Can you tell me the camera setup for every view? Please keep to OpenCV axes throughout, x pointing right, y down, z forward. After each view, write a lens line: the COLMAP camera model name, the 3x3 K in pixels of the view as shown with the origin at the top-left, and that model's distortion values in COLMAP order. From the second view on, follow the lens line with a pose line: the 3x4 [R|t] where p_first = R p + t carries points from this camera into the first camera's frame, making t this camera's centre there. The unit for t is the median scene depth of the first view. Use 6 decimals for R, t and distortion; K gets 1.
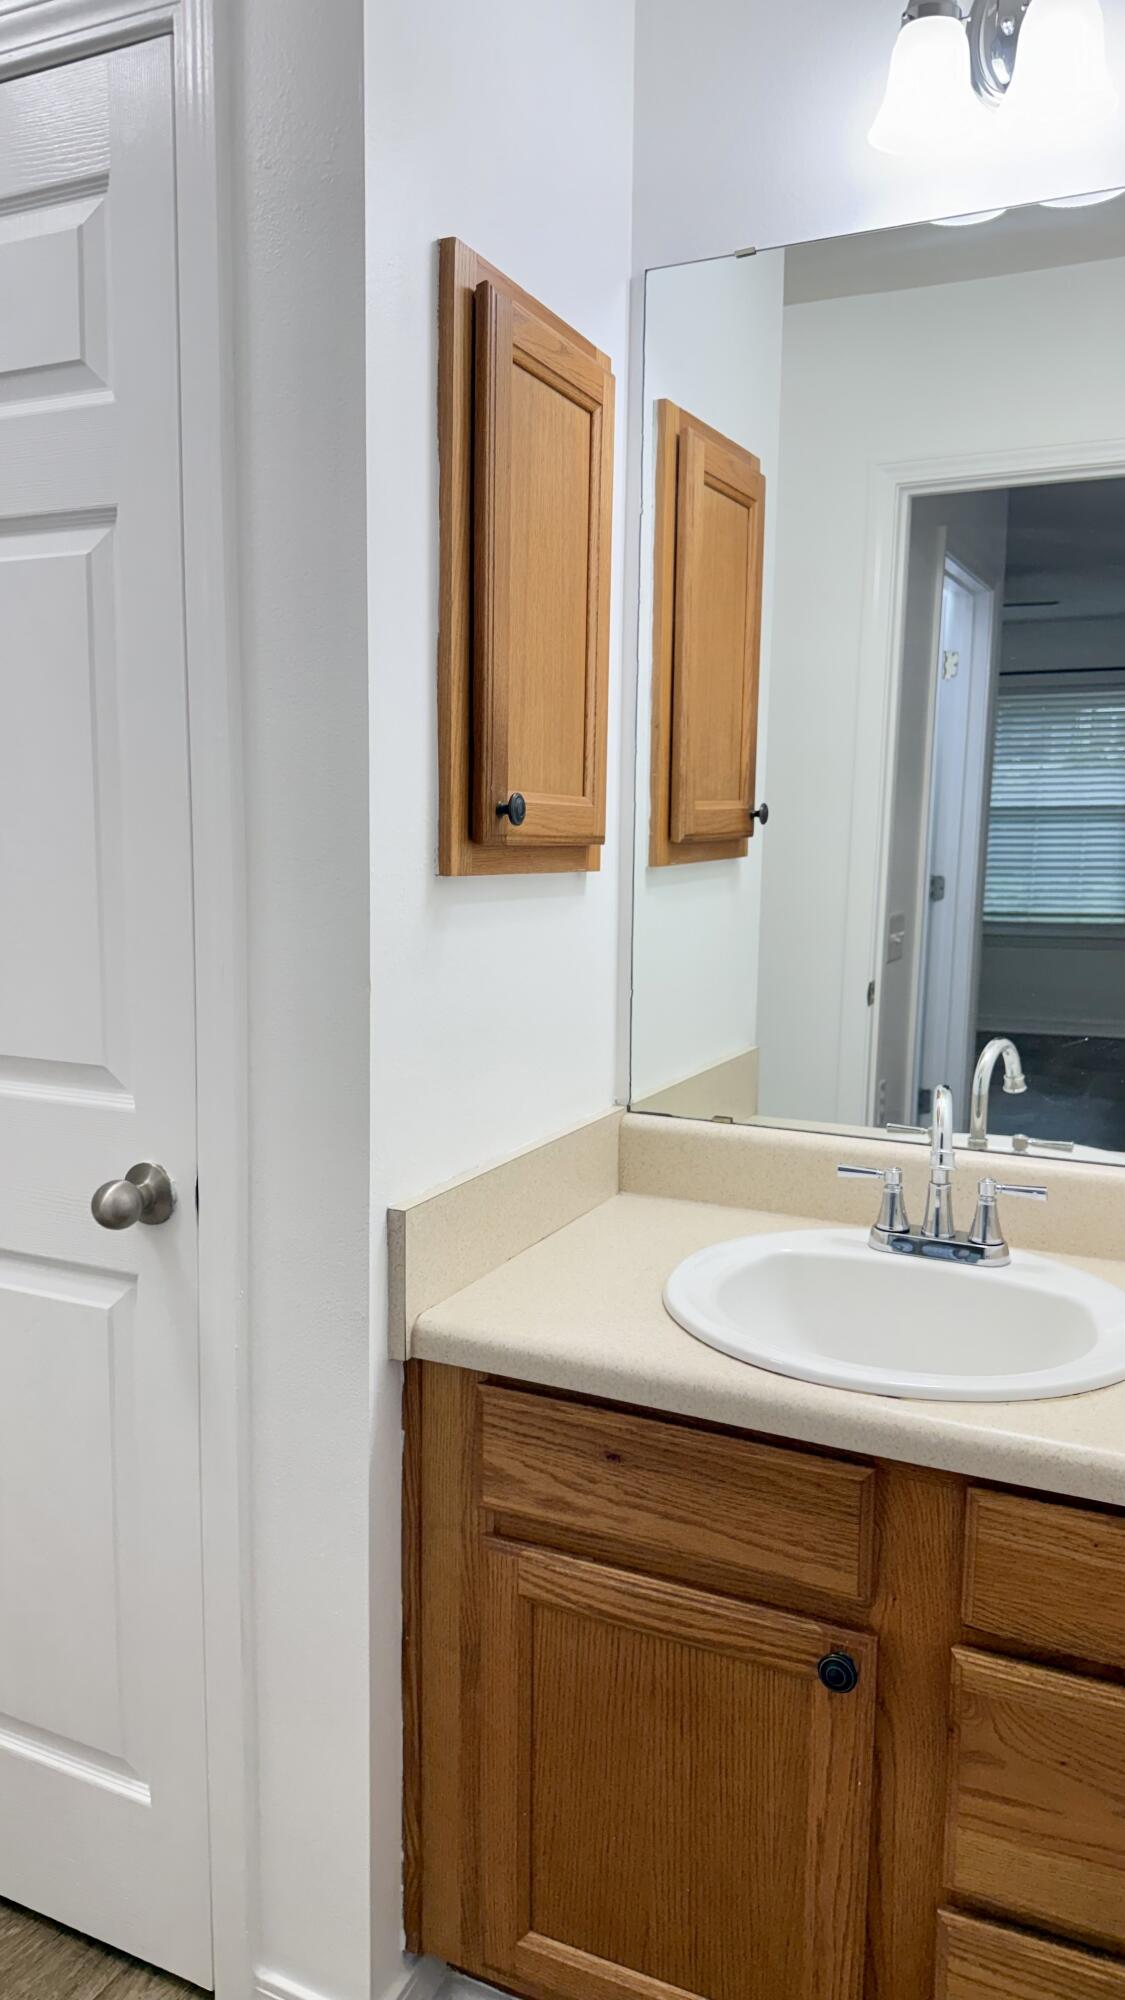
lens RADIAL K [[1407.5, 0, 562.5], [0, 1407.5, 1000.0], [0, 0, 1]] dist [0.002232, -0.000992]
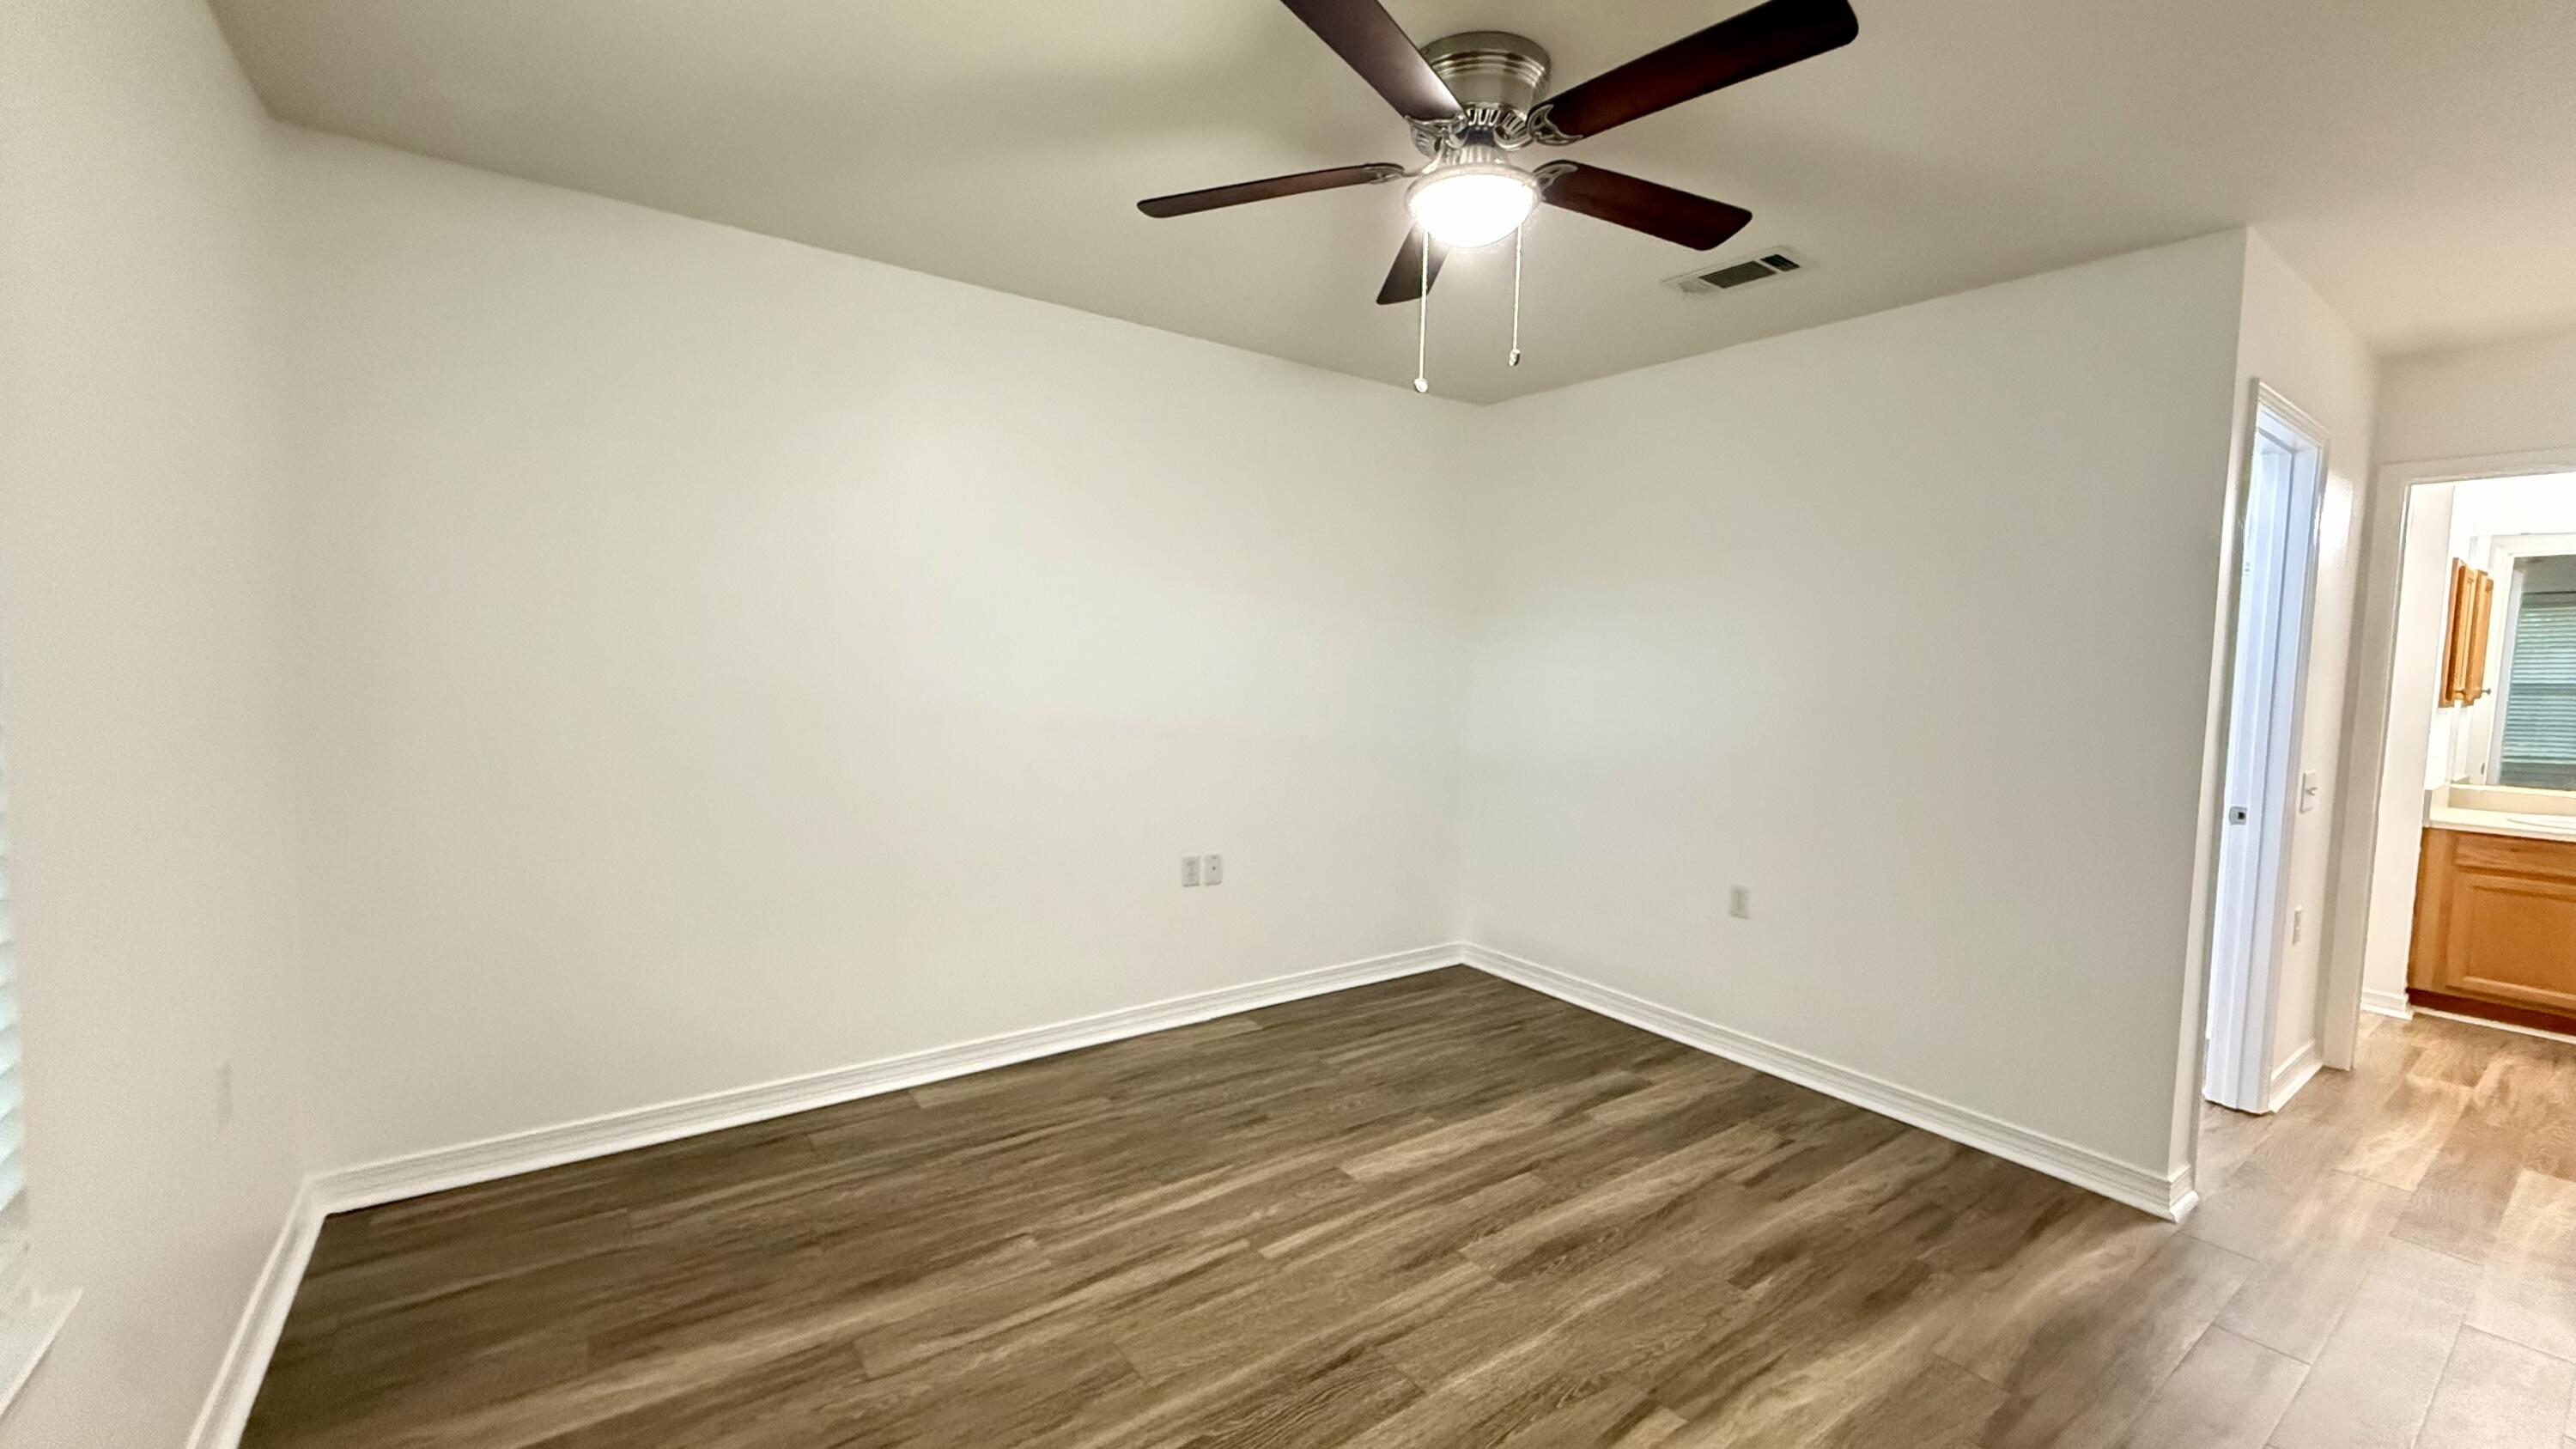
lens RADIAL K [[1033.5, 0, 1288.0], [0, 1033.5, 724.5], [0, 0, 1]] dist [0.000918, -0.000014]
pose [[0.875290, 0.046469, -0.481360, -1.548312], [-0.078582, 0.995810, -0.046759, 0.357309], [0.477170, 0.078754, 0.875275, -3.163654]]
